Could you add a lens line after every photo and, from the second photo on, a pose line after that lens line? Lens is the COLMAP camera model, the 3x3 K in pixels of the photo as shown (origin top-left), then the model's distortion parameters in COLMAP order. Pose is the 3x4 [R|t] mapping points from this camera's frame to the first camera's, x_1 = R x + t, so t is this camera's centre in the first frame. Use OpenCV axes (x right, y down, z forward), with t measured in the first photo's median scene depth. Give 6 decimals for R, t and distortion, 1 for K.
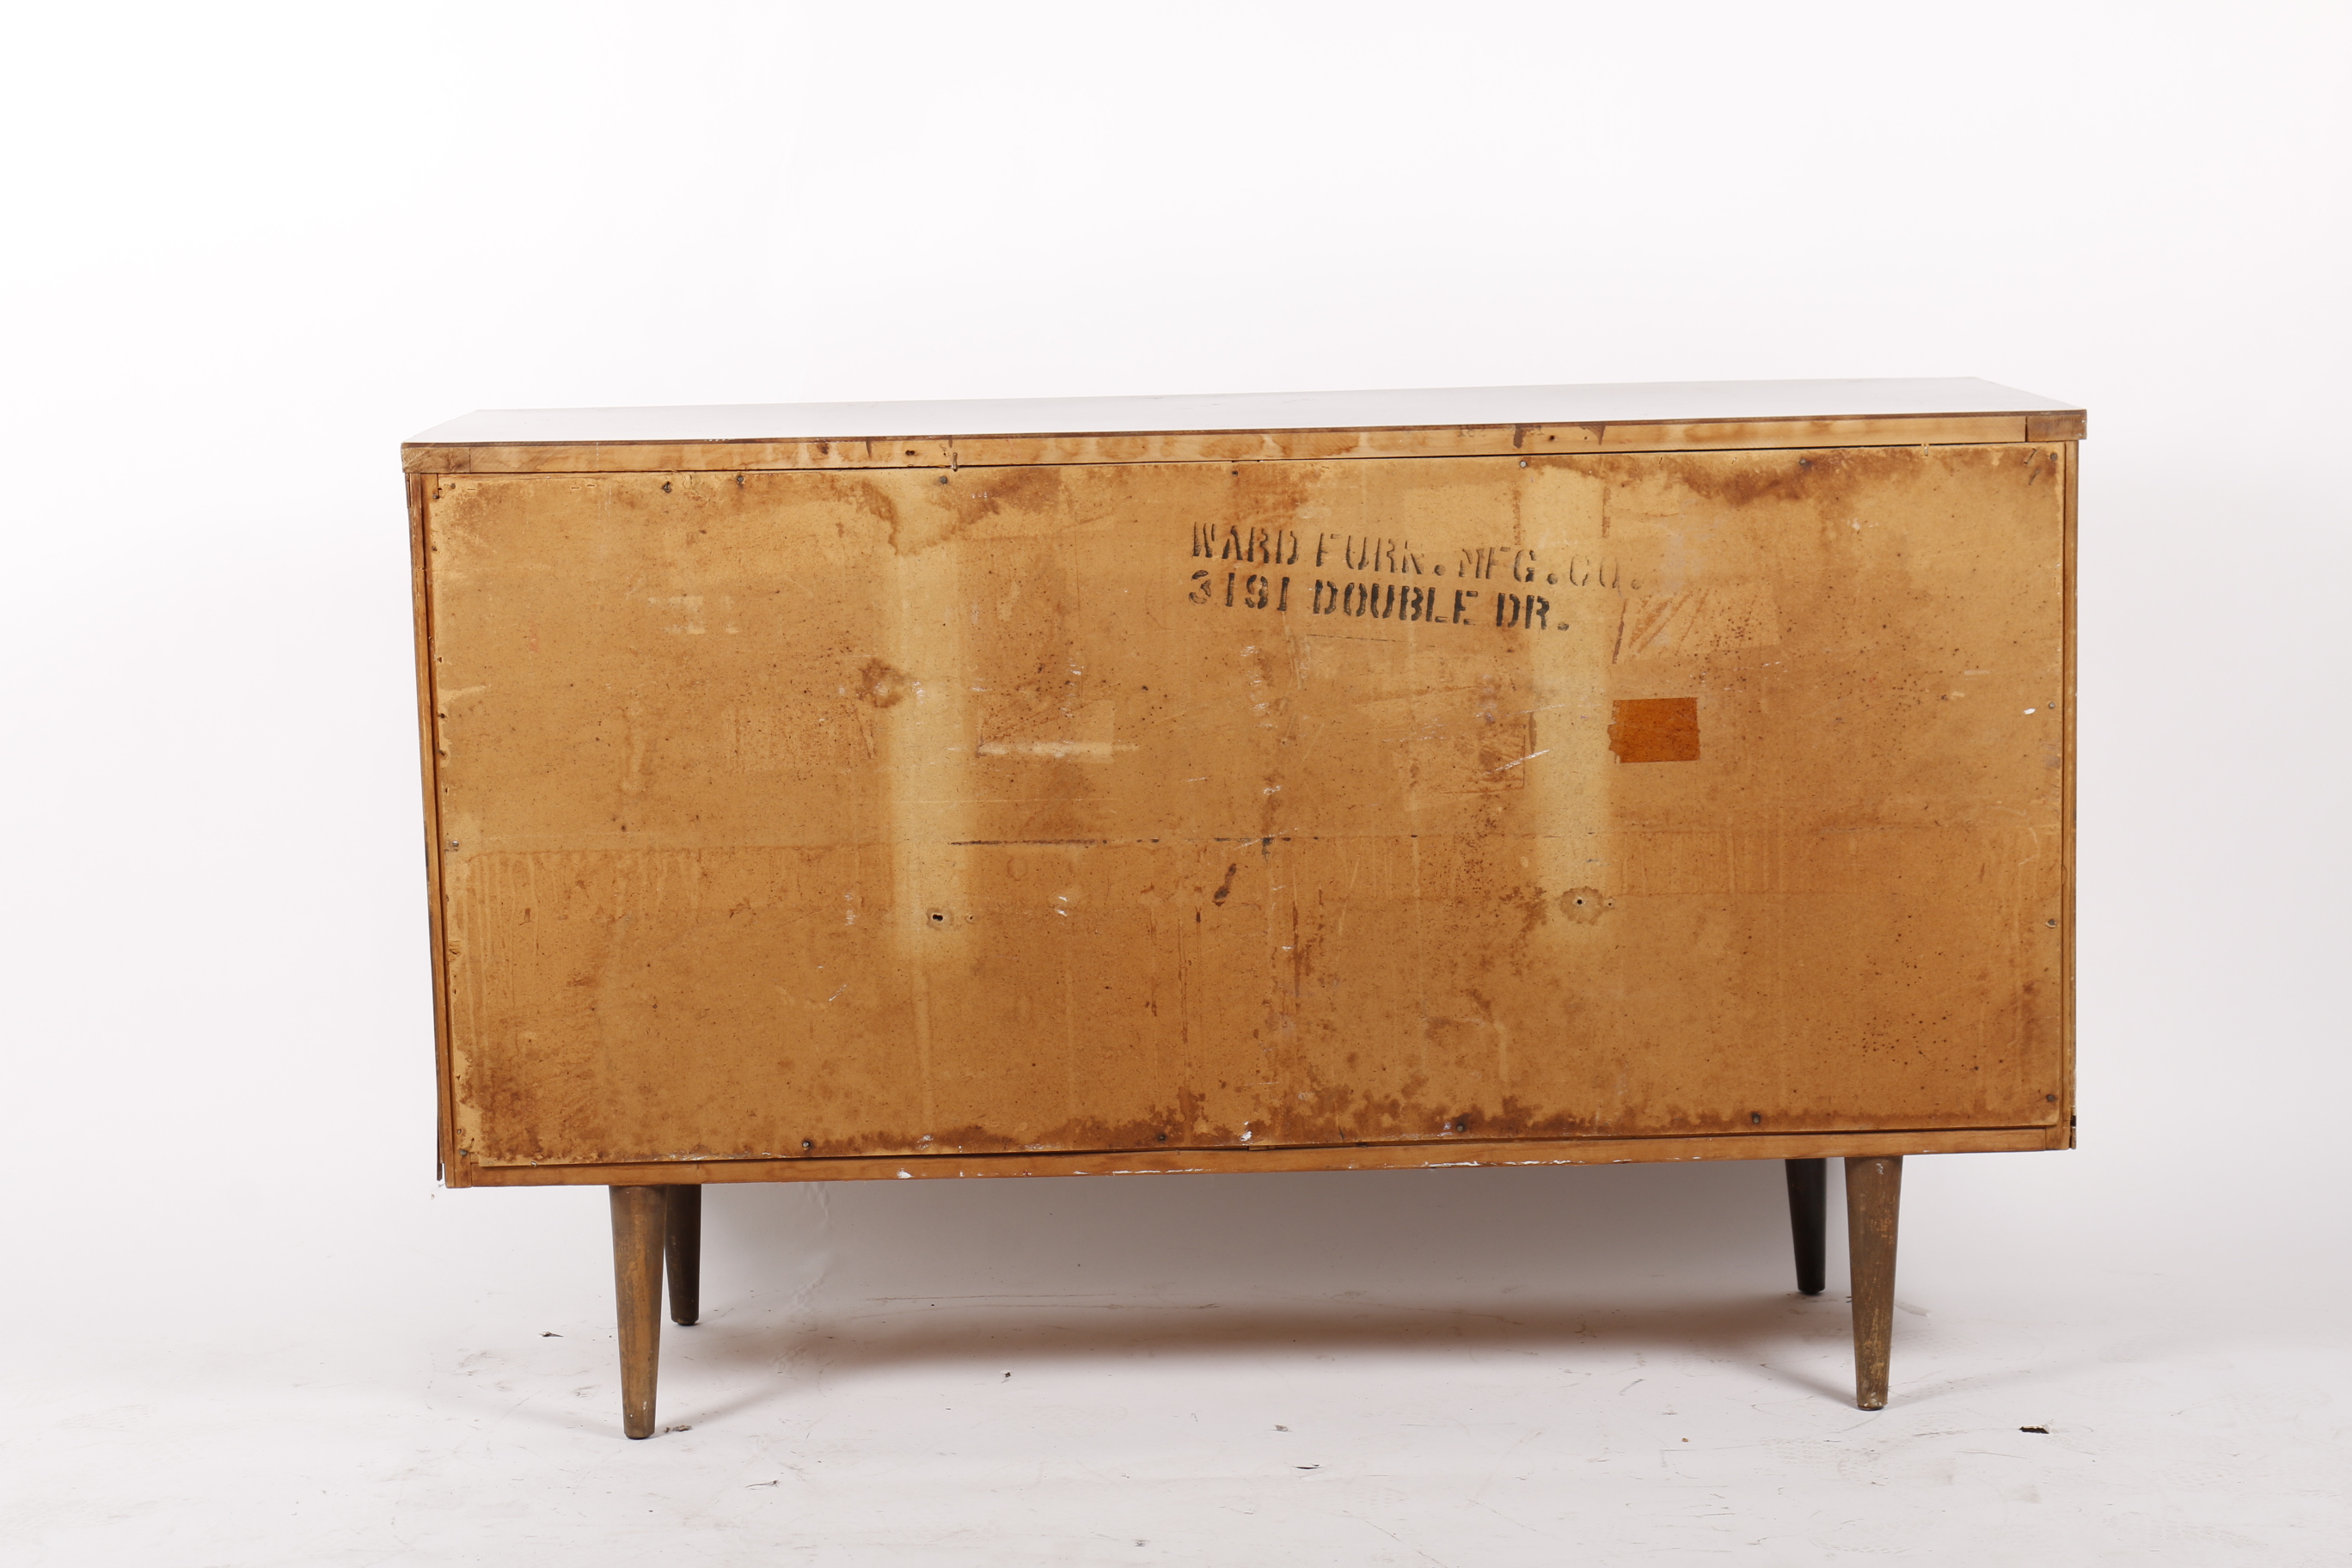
lens RADIAL K [[4899.8, 0, 1176.0], [0, 4899.8, 784.0], [0, 0, 1]] dist [0.021217, 0.041139]
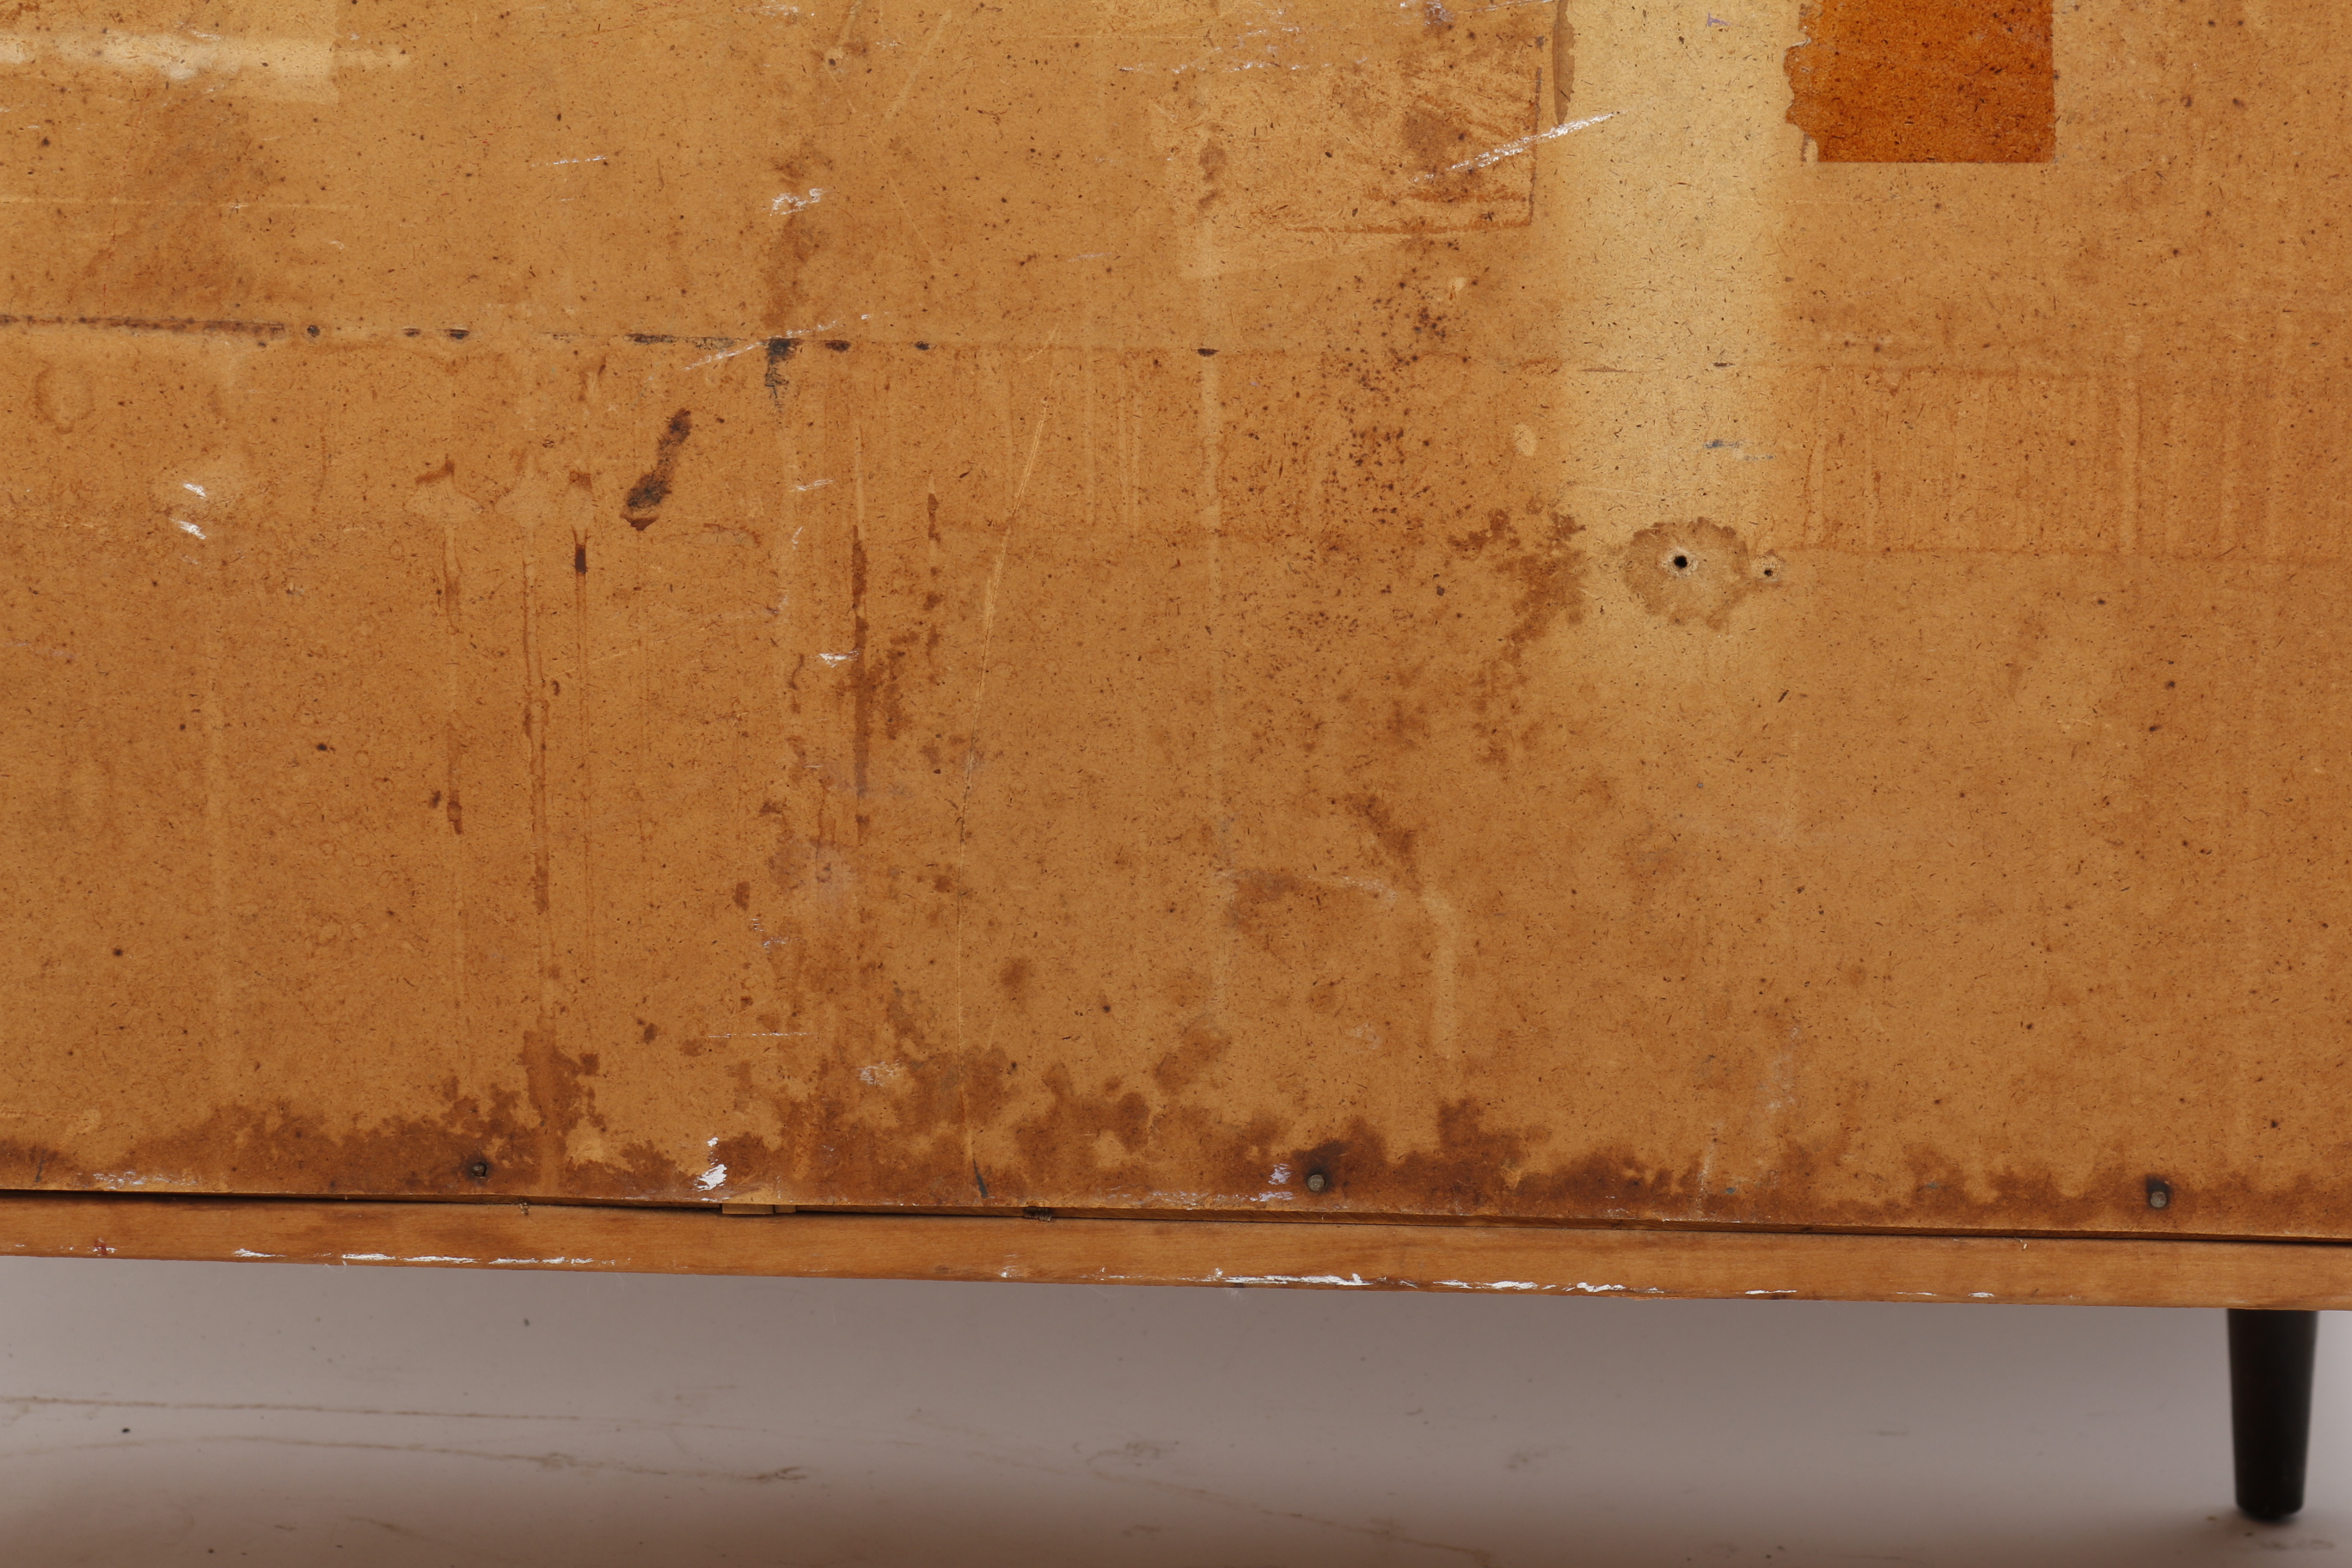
lens RADIAL K [[5625.7, 0, 1176.0], [0, 5625.7, 784.0], [0, 0, 1]] dist [0.033119, 0.234211]
pose [[0.997750, 0.045385, -0.049352, 0.067395], [-0.040449, 0.994482, 0.096795, 0.002636], [0.053472, -0.094581, 0.994080, 0.604062]]
